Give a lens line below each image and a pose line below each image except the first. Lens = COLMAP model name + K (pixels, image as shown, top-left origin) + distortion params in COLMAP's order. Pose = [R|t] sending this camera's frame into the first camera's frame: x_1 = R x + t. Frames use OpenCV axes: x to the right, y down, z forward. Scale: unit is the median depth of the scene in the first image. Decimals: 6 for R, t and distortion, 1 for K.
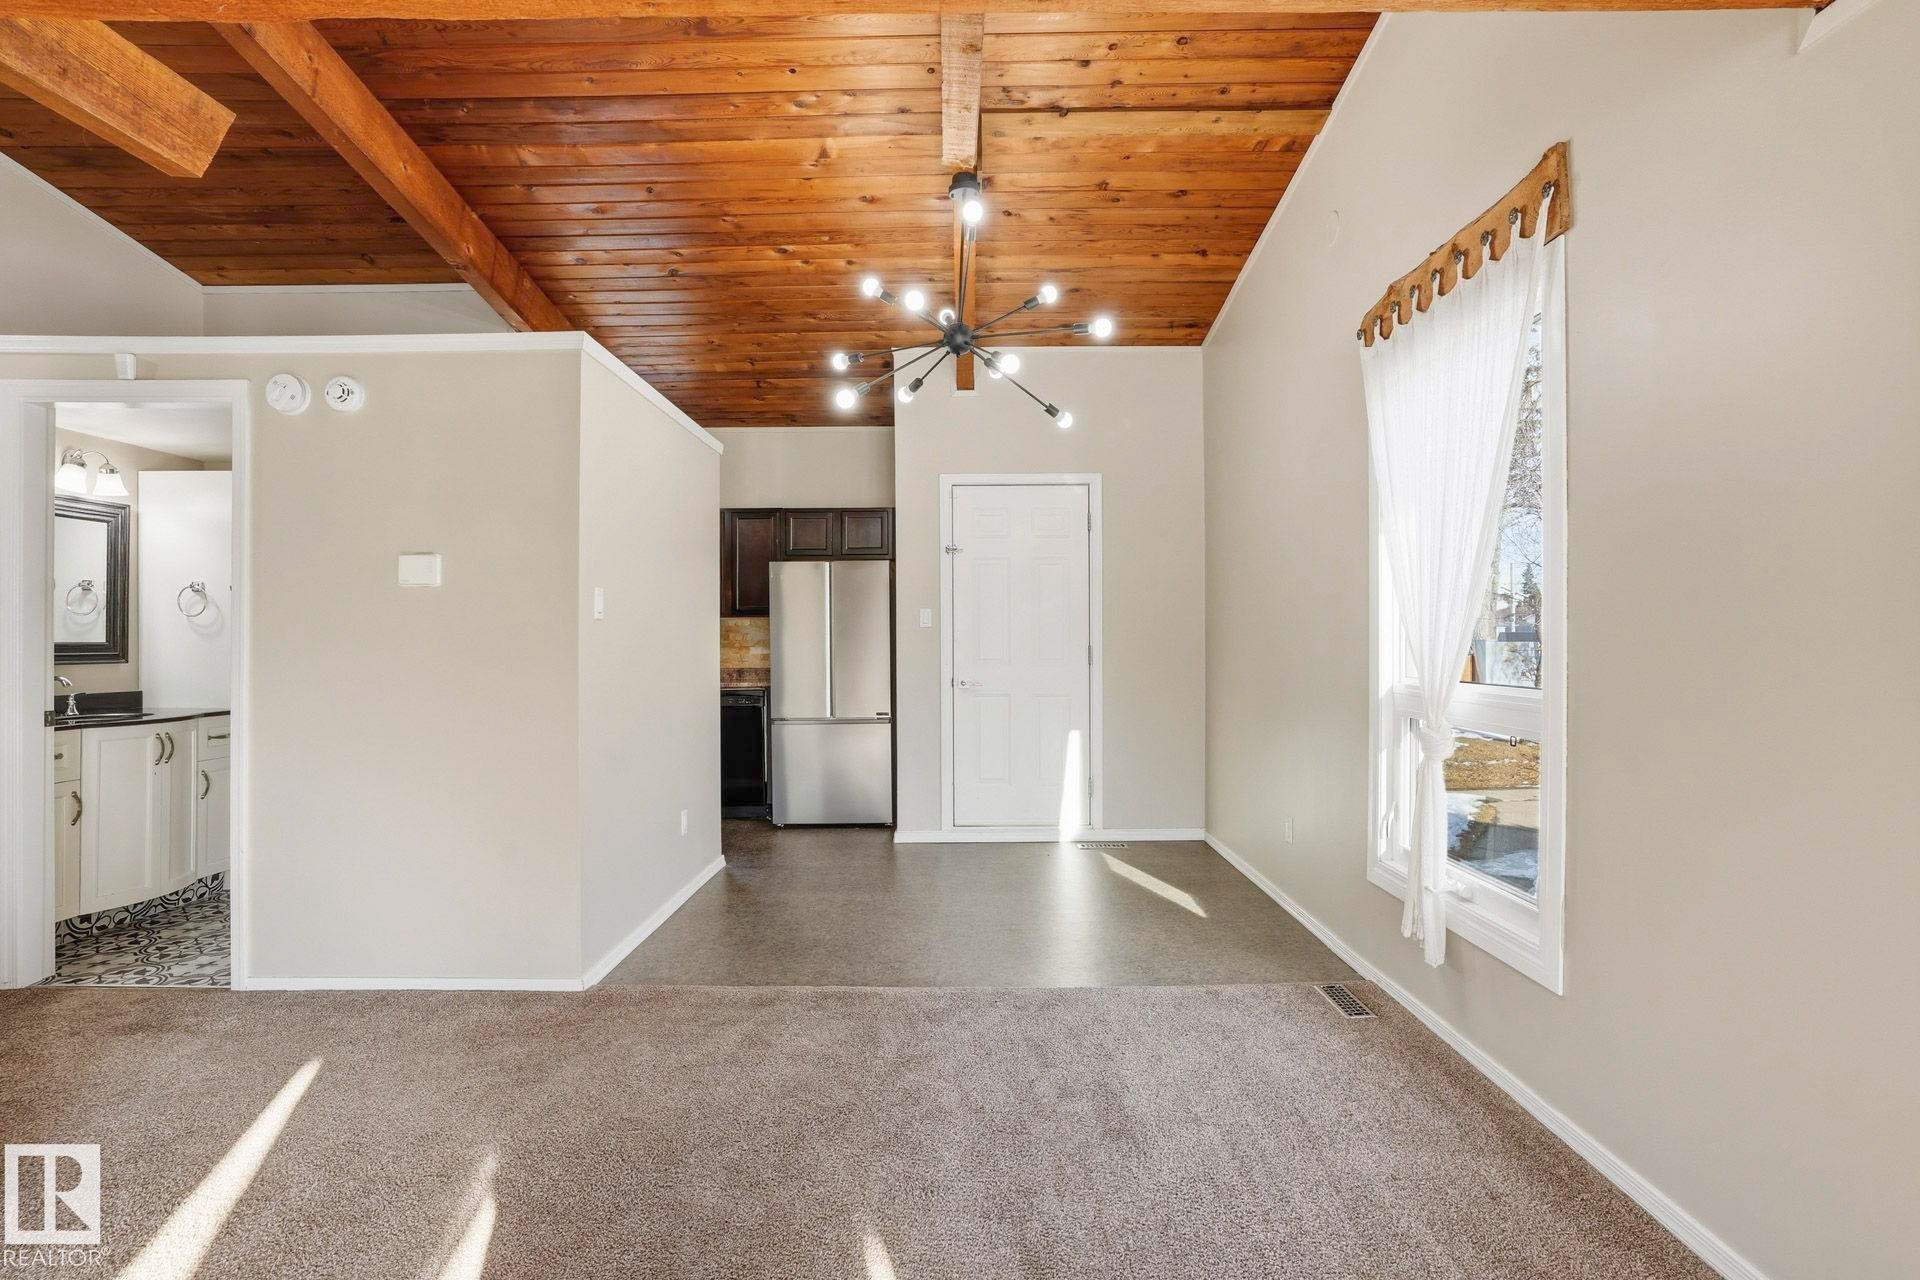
lens RADIAL K [[965.8, 0, 936.7], [0, 965.8, 640.2], [0, 0, 1]] dist [-0.070003, 0.058384]
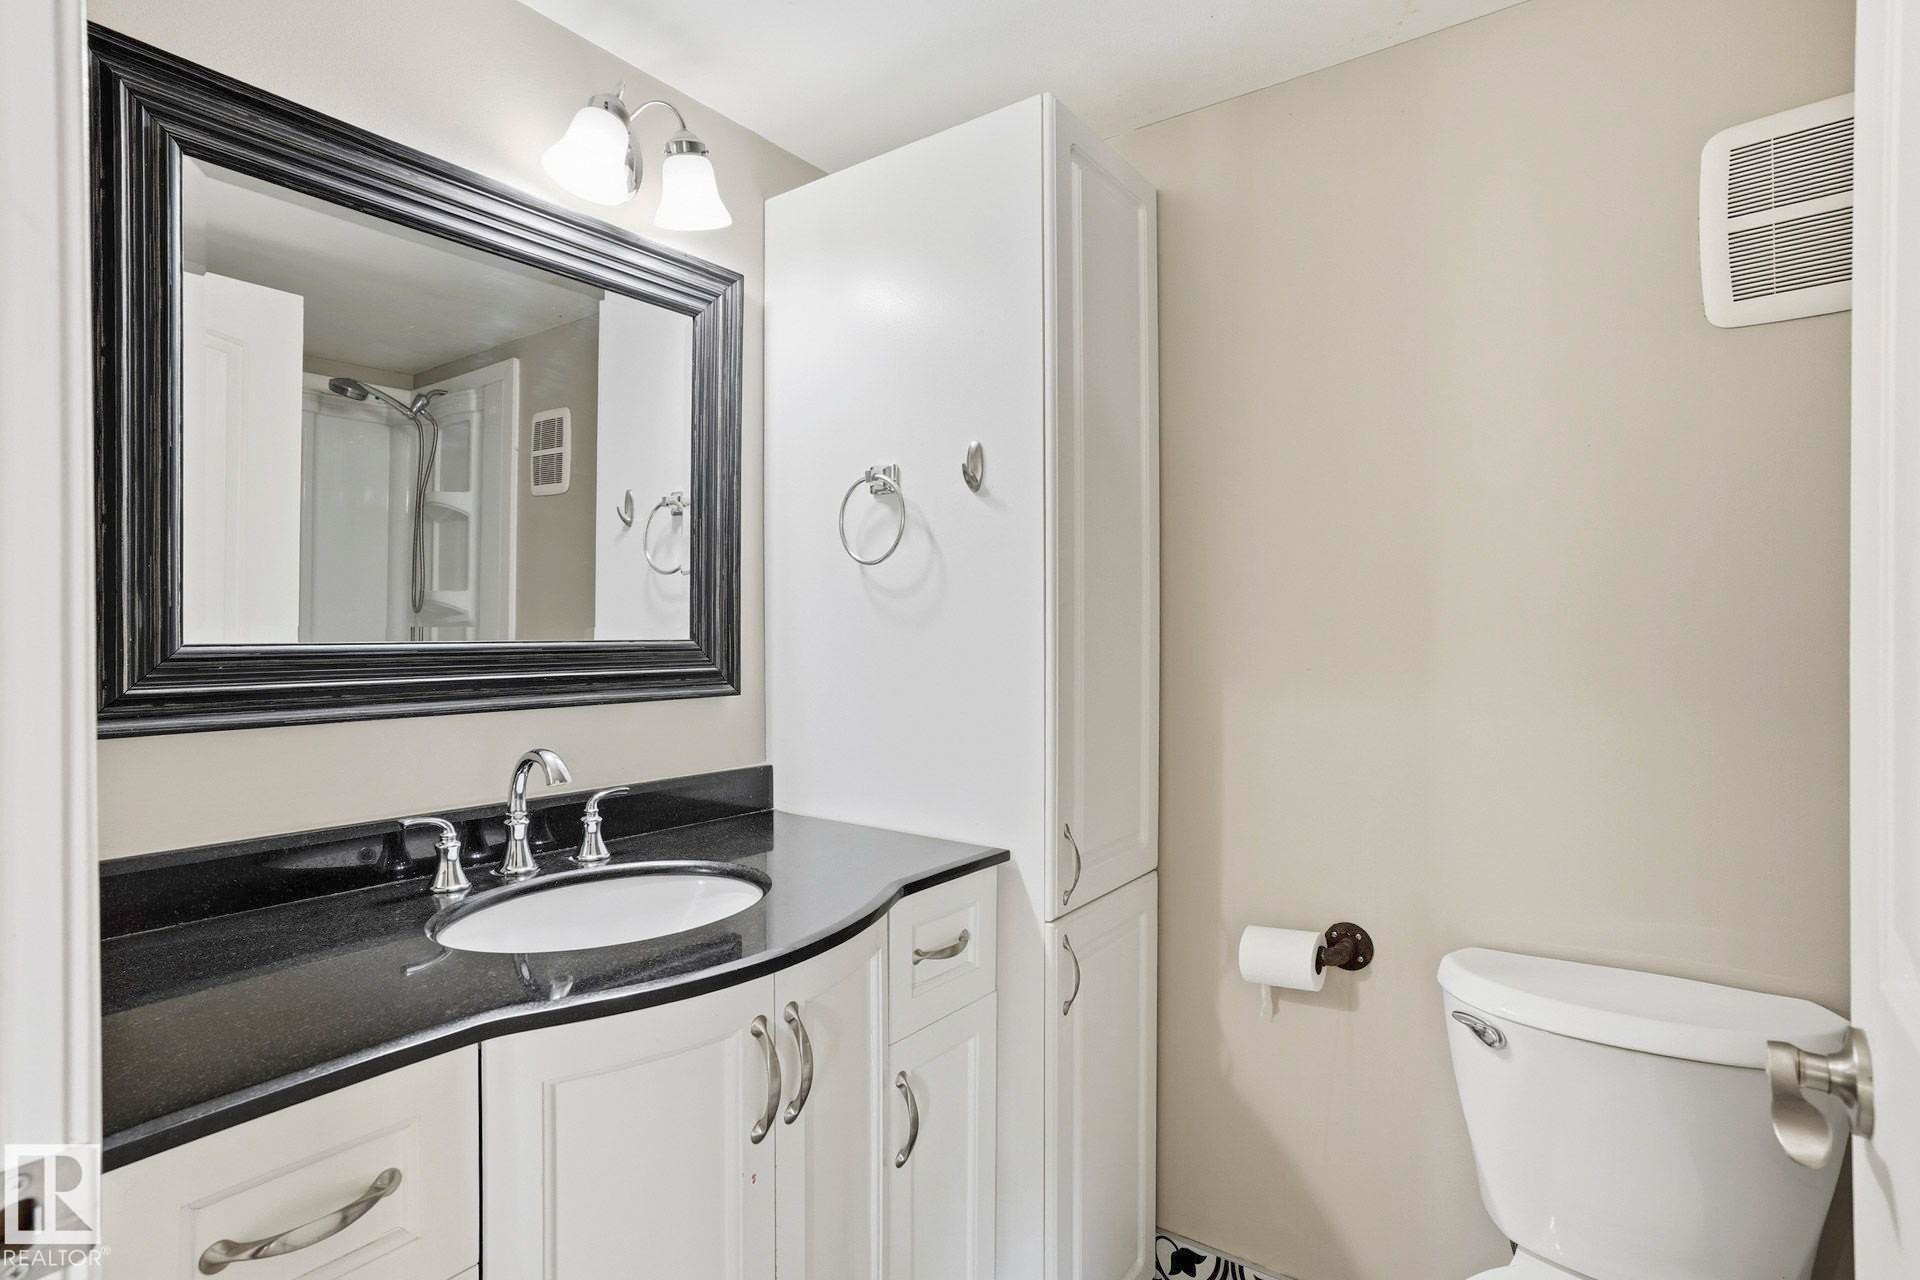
lens RADIAL K [[965.8, 0, 936.7], [0, 965.8, 640.2], [0, 0, 1]] dist [-0.070003, 0.058384]
pose [[0.819952, -0.002346, -0.572427, -0.563435], [0.005732, 0.999975, 0.004114, 0.001273], [0.572403, -0.006654, 0.819945, 0.720960]]
